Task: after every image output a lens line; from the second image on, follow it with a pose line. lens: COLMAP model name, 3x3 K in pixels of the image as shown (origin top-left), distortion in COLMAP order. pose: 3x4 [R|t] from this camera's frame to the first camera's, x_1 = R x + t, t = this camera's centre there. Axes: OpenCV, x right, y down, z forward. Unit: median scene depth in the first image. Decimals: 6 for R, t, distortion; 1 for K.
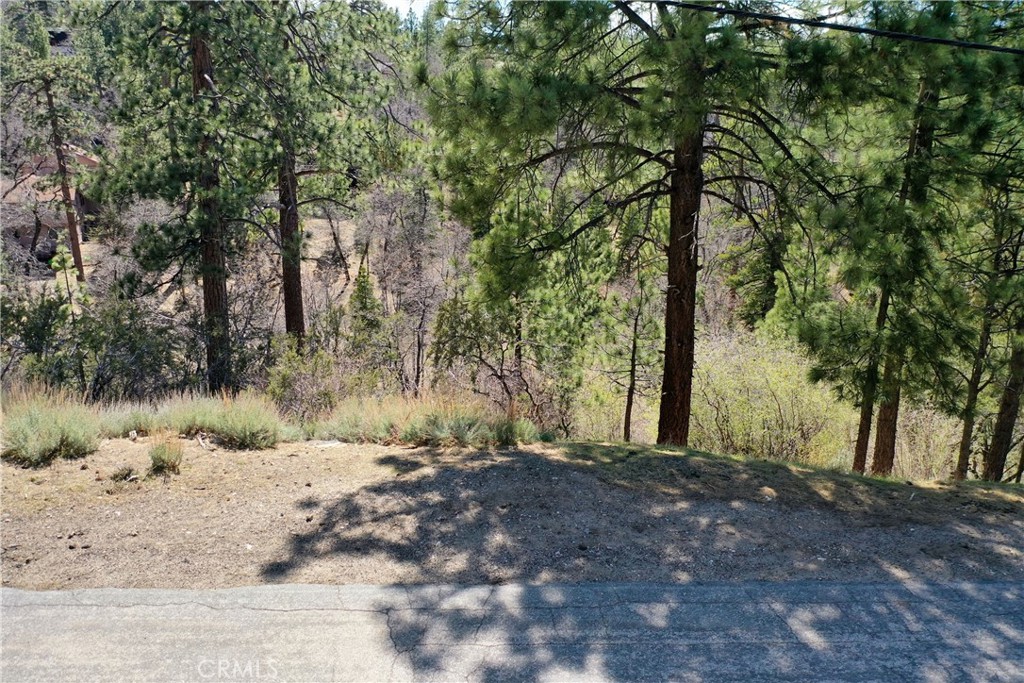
lens RADIAL K [[799.3, 0, 509.8], [0, 799.3, 346.0], [0, 0, 1]] dist [-0.005462, -0.003579]
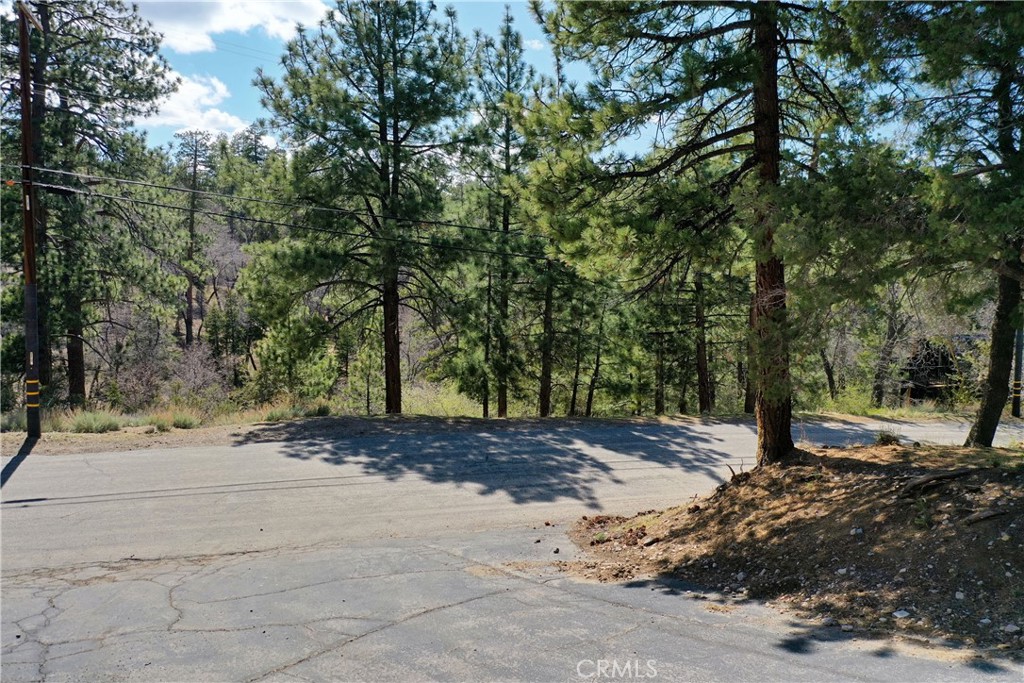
lens RADIAL K [[799.3, 0, 509.8], [0, 799.3, 346.0], [0, 0, 1]] dist [-0.005462, -0.003579]
pose [[0.938131, -0.029047, 0.345060, -0.193945], [0.082912, 0.986333, -0.142386, 0.221117], [-0.336208, 0.162186, 0.927718, -0.942969]]
